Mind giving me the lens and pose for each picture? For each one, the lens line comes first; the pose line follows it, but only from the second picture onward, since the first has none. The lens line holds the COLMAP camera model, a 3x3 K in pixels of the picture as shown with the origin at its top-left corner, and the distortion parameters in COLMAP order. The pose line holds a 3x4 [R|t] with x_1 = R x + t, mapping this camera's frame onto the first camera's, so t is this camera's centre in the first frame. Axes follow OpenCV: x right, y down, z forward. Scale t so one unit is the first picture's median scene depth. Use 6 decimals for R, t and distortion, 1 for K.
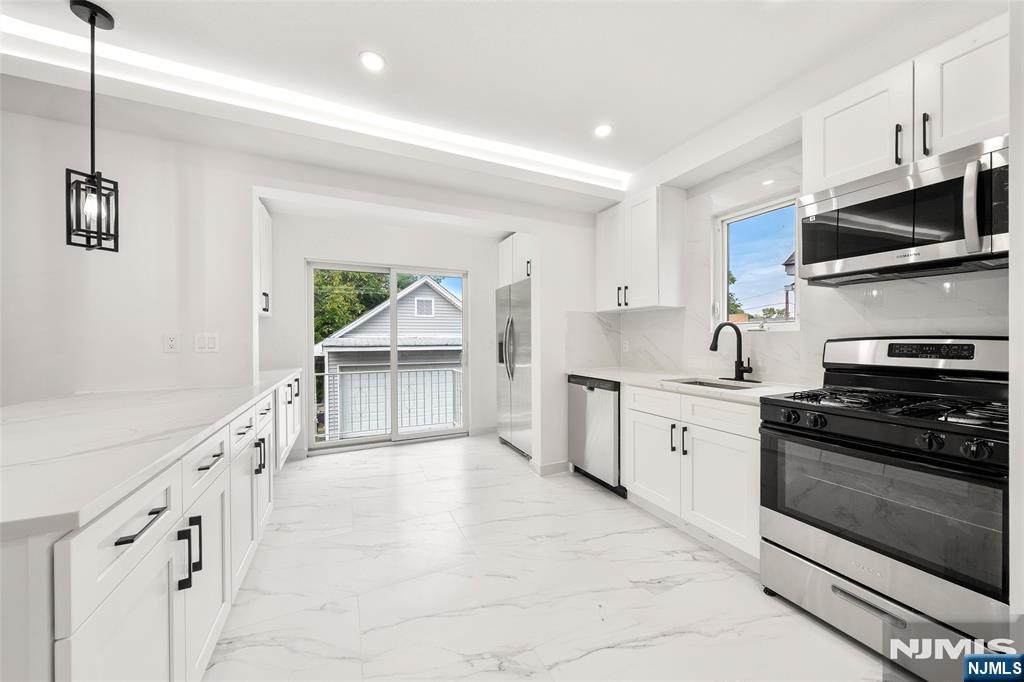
lens RADIAL K [[355.9, 0, 521.2], [0, 355.9, 340.8], [0, 0, 1]] dist [-0.002418, -0.000121]
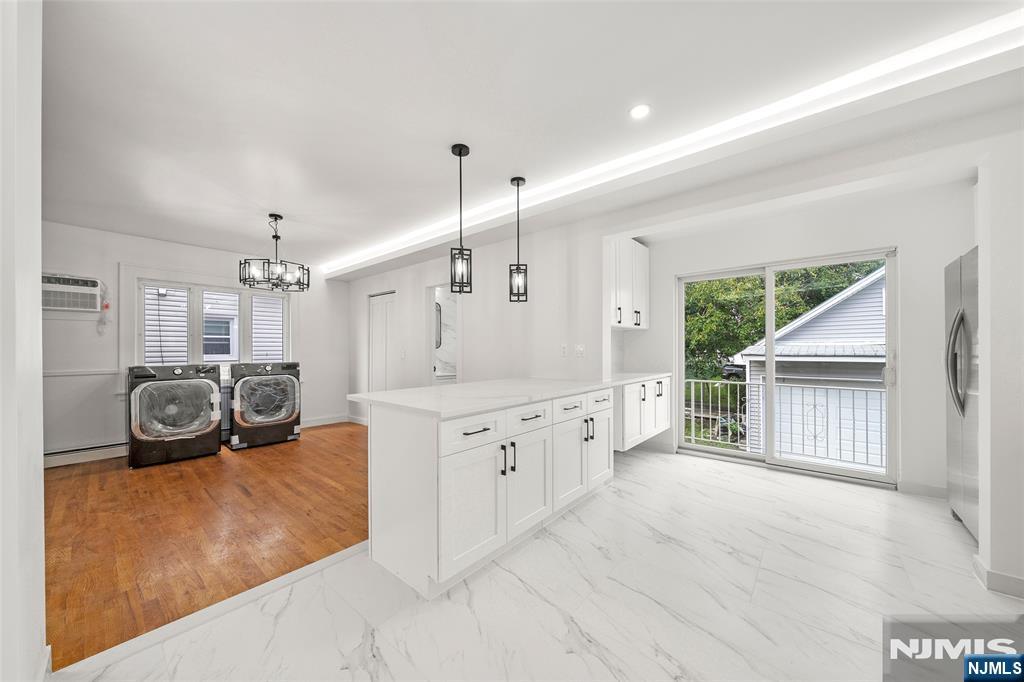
lens RADIAL K [[355.9, 0, 500.1], [0, 355.9, 350.3], [0, 0, 1]] dist [-0.002418, -0.000121]
pose [[0.403656, 0.007194, -0.914882, 0.176108], [-0.002768, 0.999974, 0.006642, -0.001931], [0.914907, -0.000149, 0.403666, 0.038685]]
